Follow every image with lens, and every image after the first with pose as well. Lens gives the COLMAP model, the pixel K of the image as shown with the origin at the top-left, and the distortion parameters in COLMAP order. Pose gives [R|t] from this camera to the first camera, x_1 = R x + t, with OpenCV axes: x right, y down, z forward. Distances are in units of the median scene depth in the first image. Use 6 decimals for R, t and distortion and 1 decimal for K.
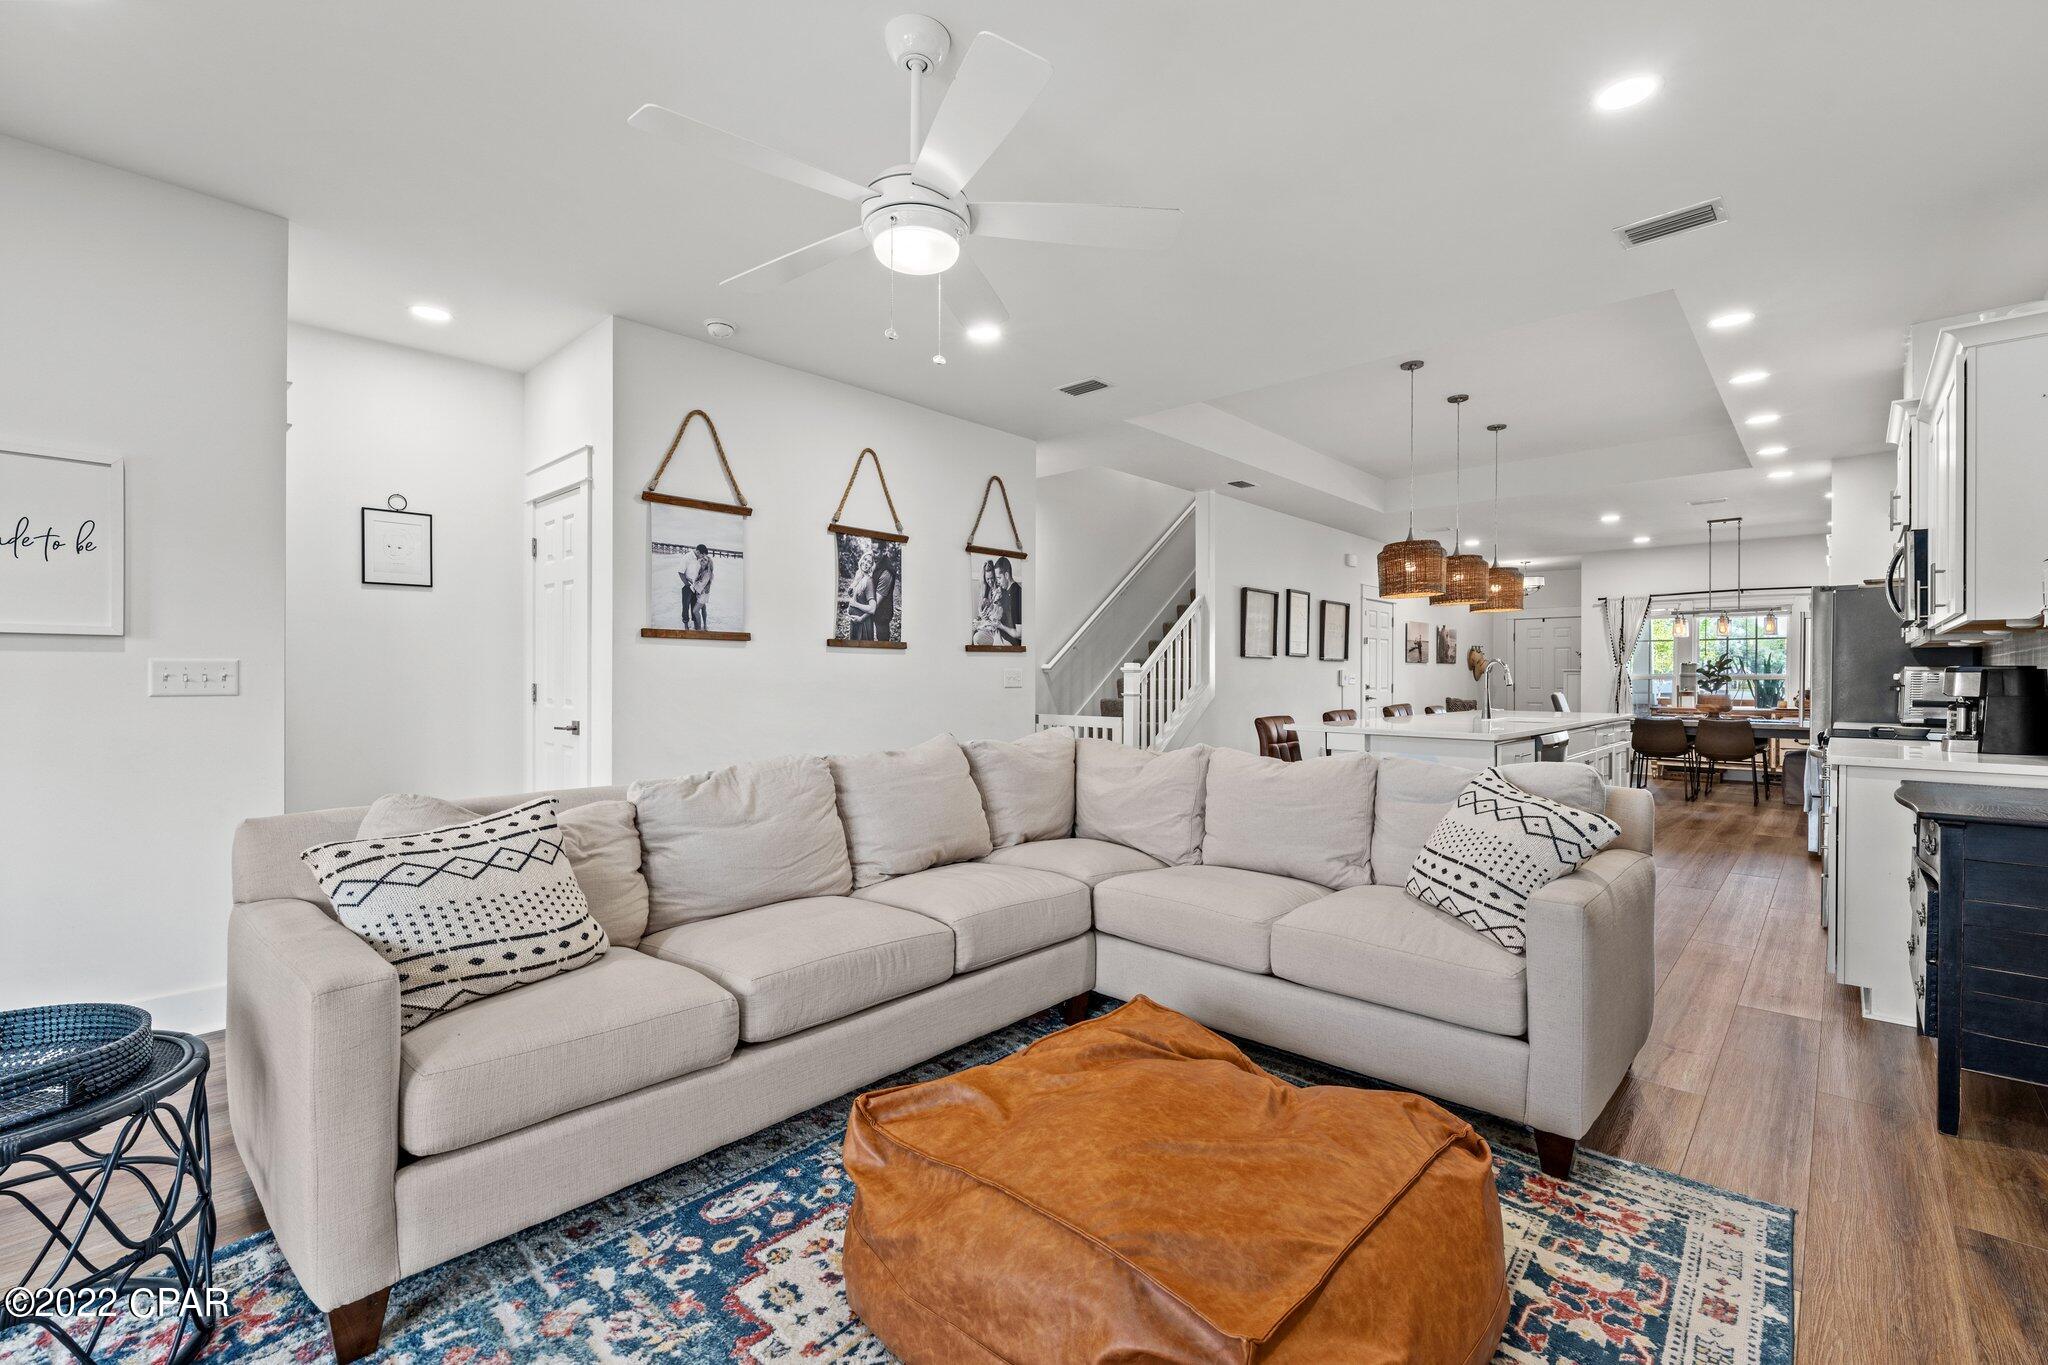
lens RADIAL K [[846.7, 0, 1013.7], [0, 846.7, 681.0], [0, 0, 1]] dist [-0.018080, 0.000072]
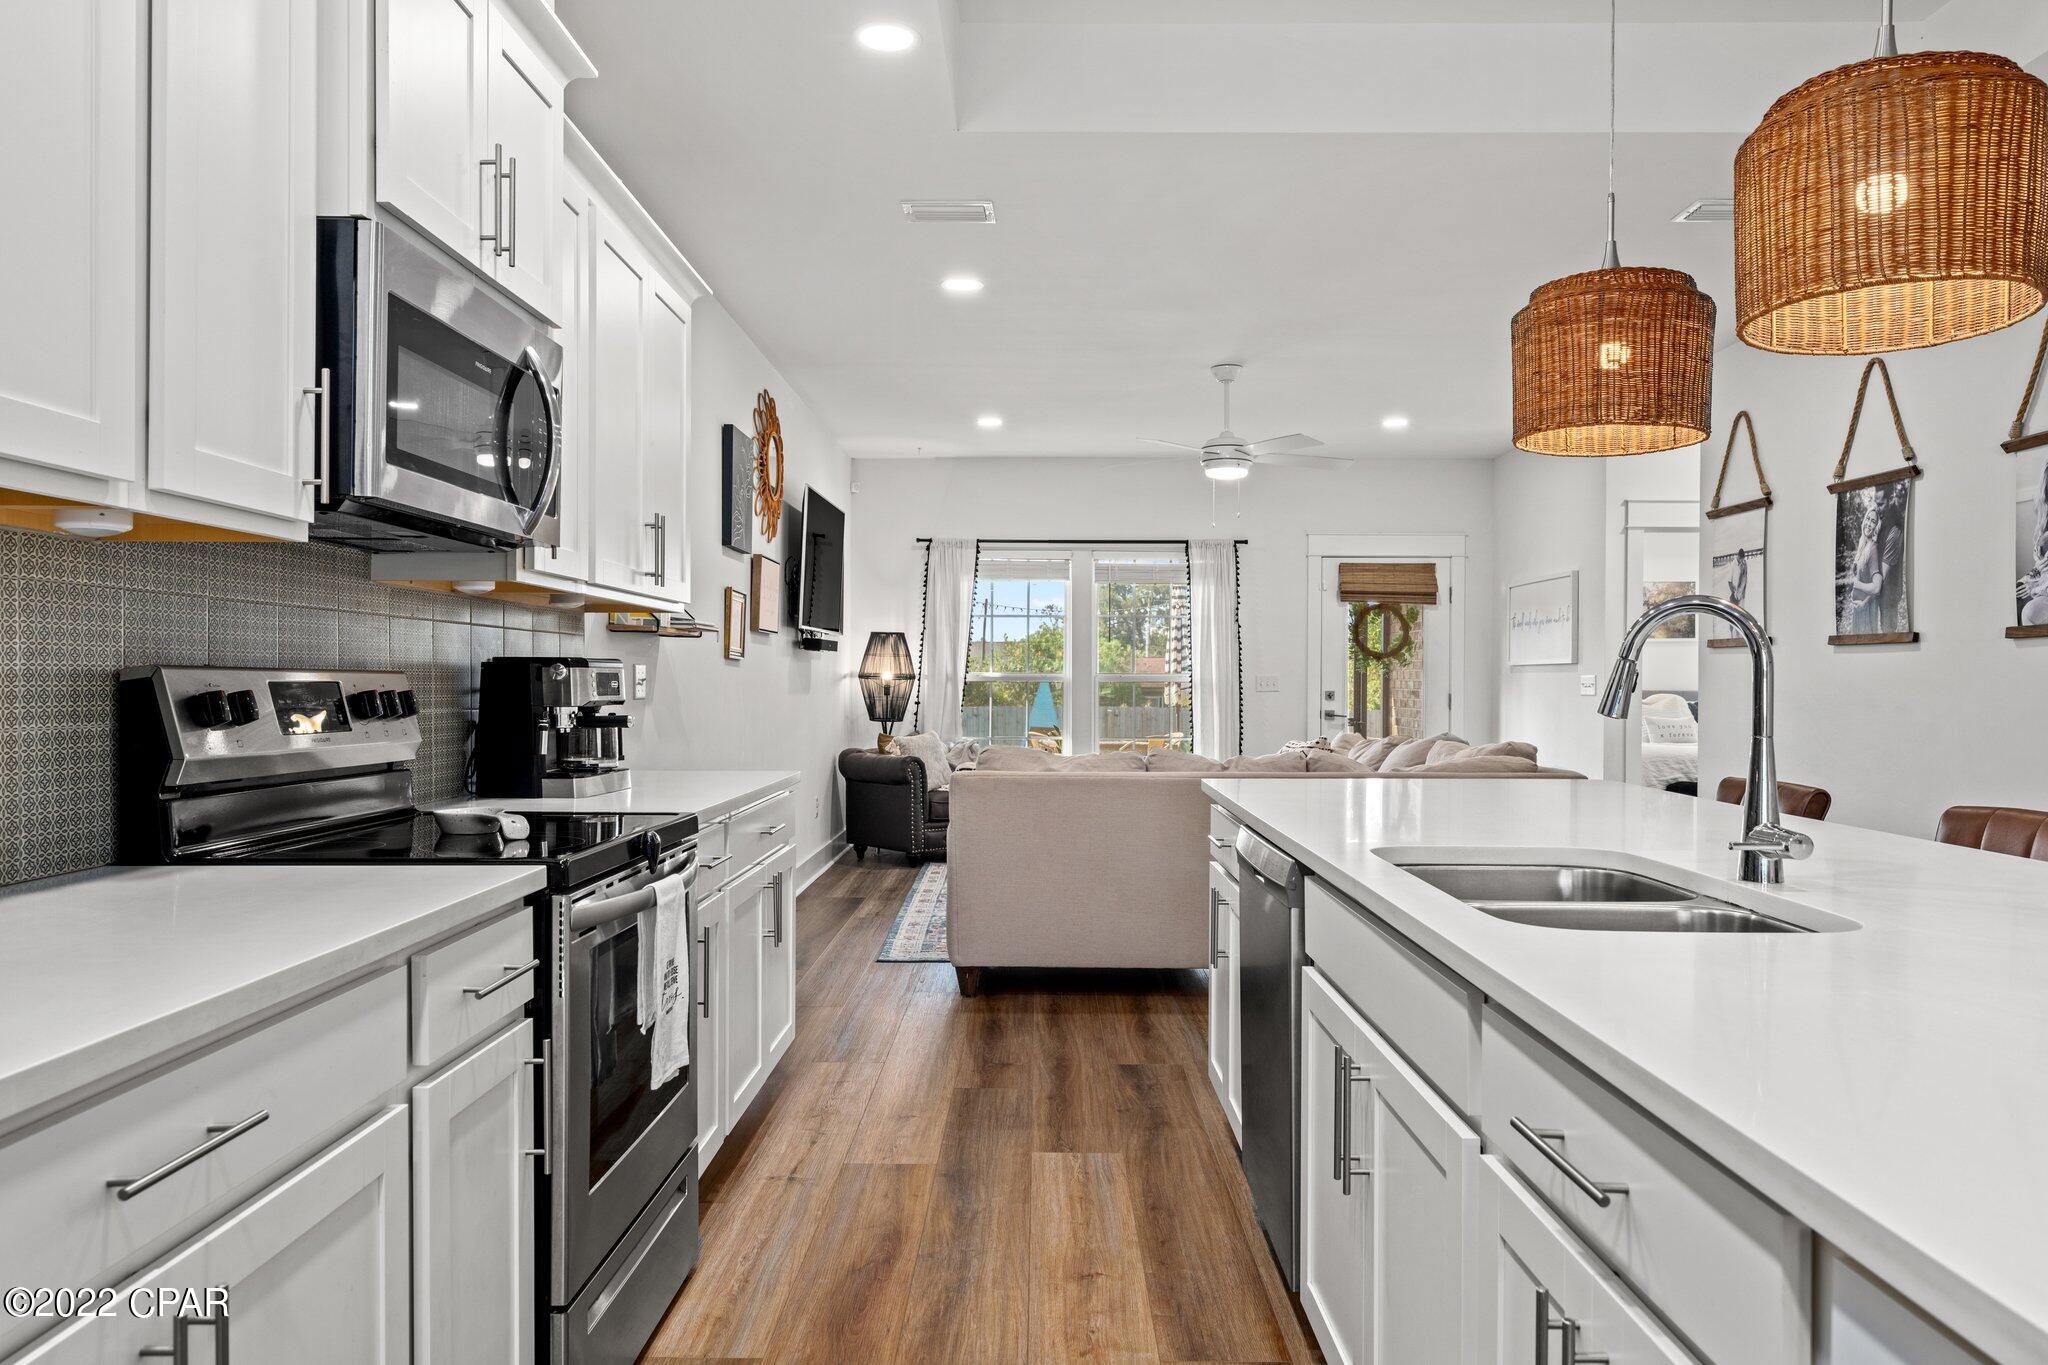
lens RADIAL K [[1363.8, 0, 1036.4], [0, 1363.8, 689.0], [0, 0, 1]] dist [0.008462, -0.000018]
pose [[-0.710745, -0.000660, -0.703450, 0.656517], [-0.010670, 0.999895, 0.009843, -0.003190], [0.703369, 0.014502, -0.710677, 0.775837]]
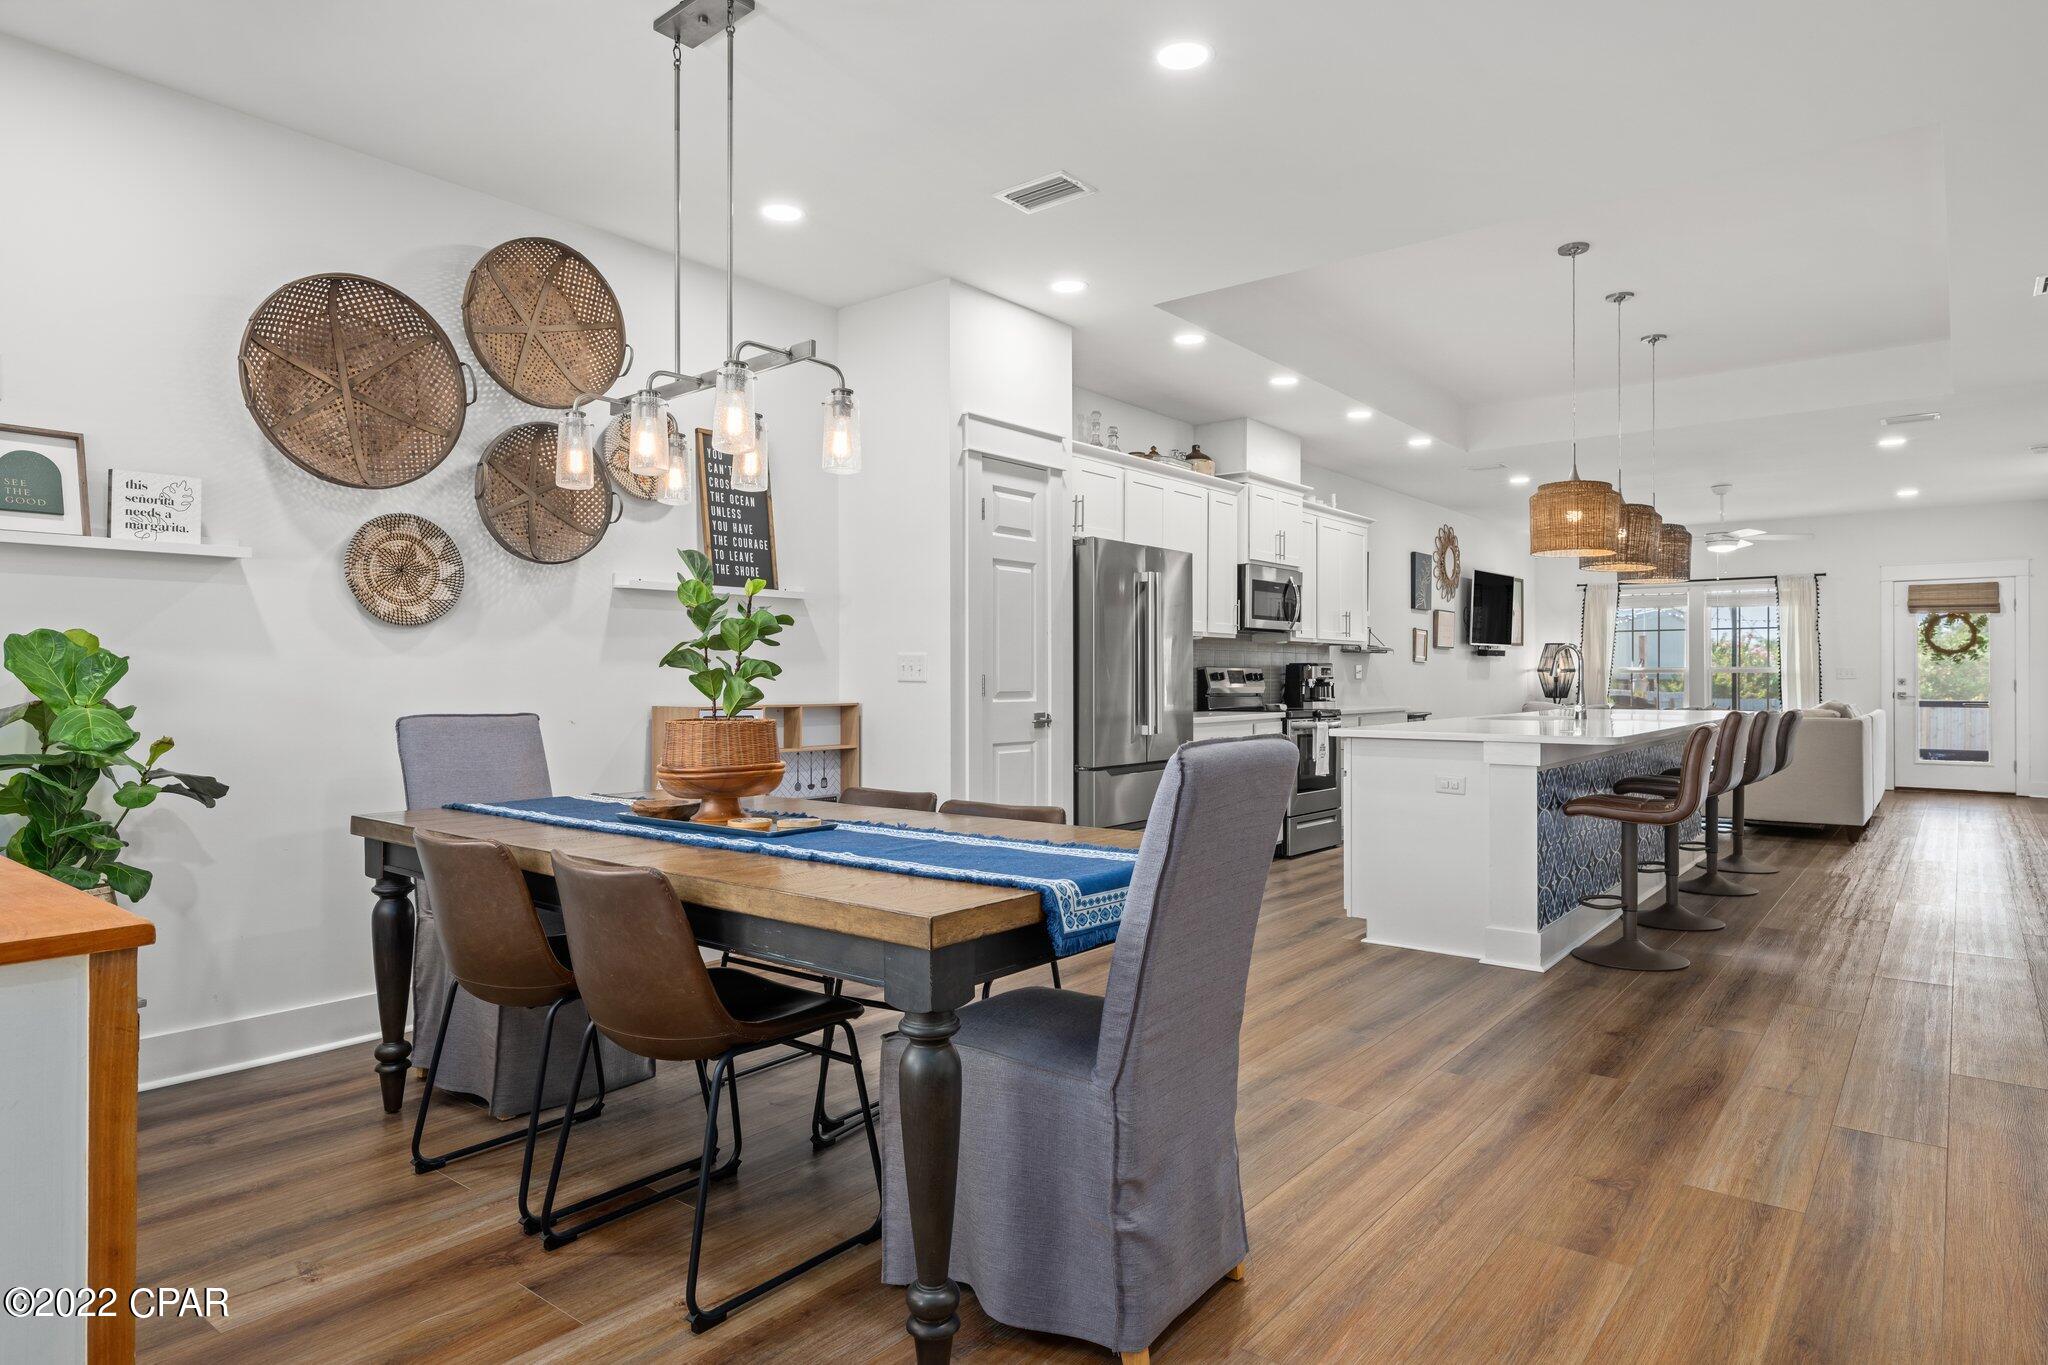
lens RADIAL K [[1165.0, 0, 1024.7], [0, 1165.0, 676.9], [0, 0, 1]] dist [-0.001996, 0.003136]
pose [[-0.994225, -0.001393, -0.107302, 0.843302], [-0.001956, 0.999985, 0.005143, 0.000607], [0.107294, 0.005323, -0.994213, 1.413307]]
